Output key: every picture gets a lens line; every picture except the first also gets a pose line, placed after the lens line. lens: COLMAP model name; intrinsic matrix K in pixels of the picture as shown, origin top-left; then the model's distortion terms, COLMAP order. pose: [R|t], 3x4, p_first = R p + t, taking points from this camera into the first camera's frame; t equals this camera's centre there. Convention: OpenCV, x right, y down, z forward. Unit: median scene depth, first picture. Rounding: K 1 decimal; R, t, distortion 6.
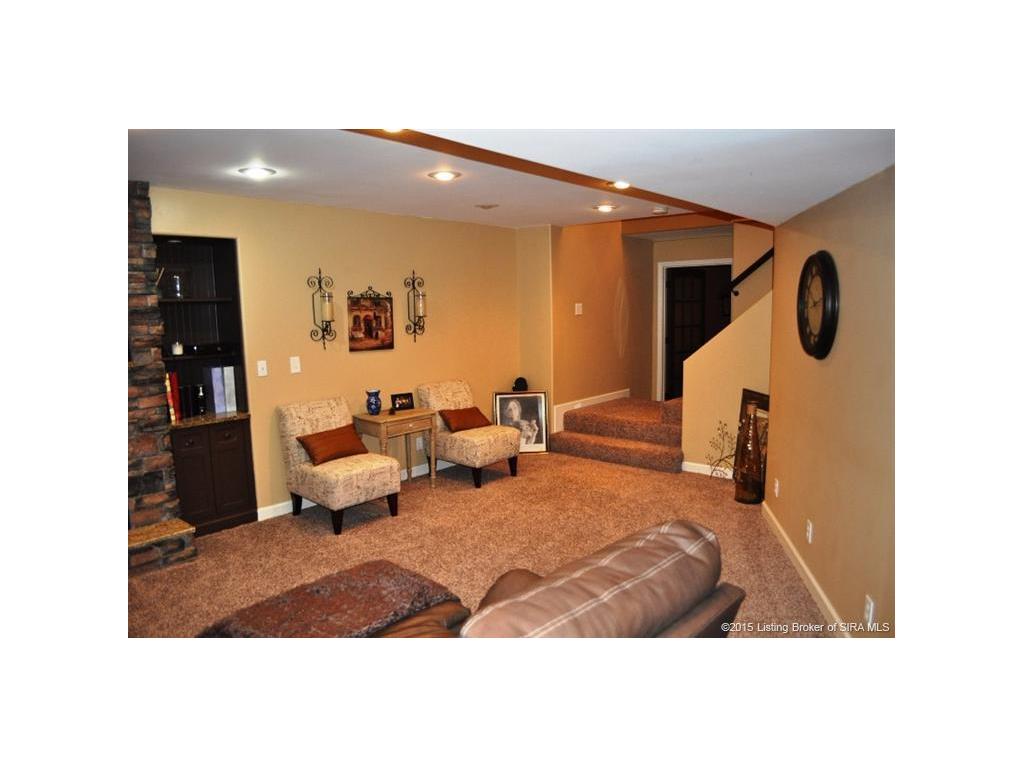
lens RADIAL K [[610.2, 0, 505.2], [0, 610.2, 386.7], [0, 0, 1]] dist [-0.065358, -0.005447]
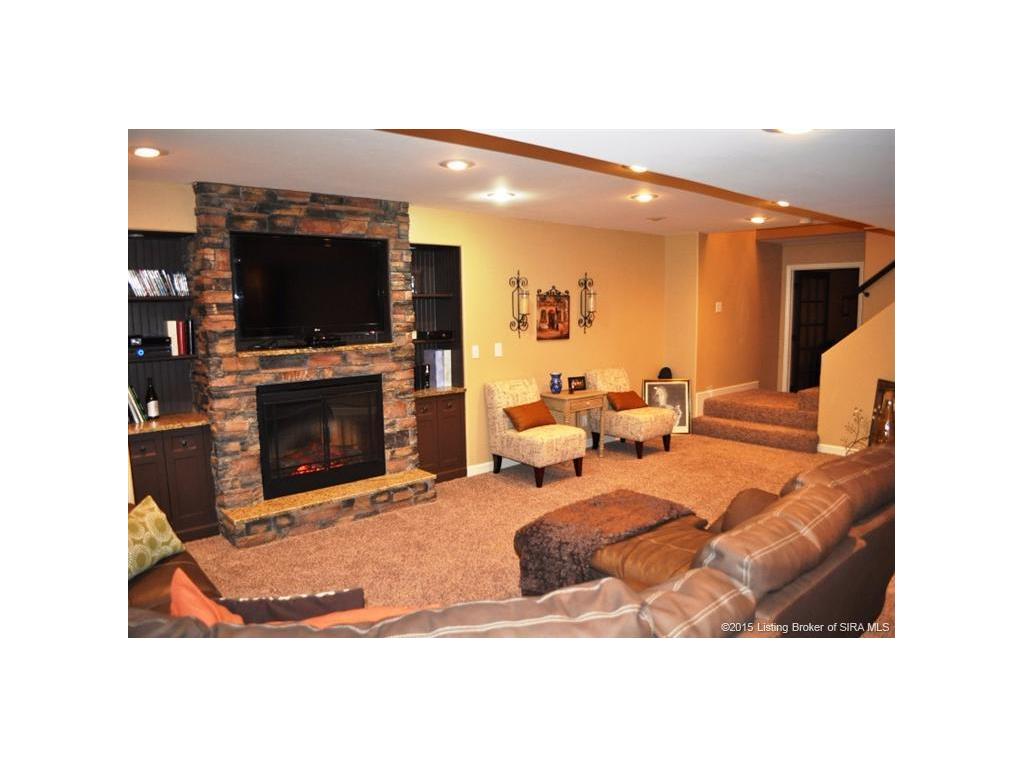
lens RADIAL K [[610.2, 0, 511.7], [0, 610.2, 383.5], [0, 0, 1]] dist [-0.065358, -0.005447]
pose [[0.992203, 0.022854, -0.122516, -0.157493], [-0.023266, 0.999727, -0.001932, 0.031118], [0.122438, 0.004768, 0.992465, -0.198461]]
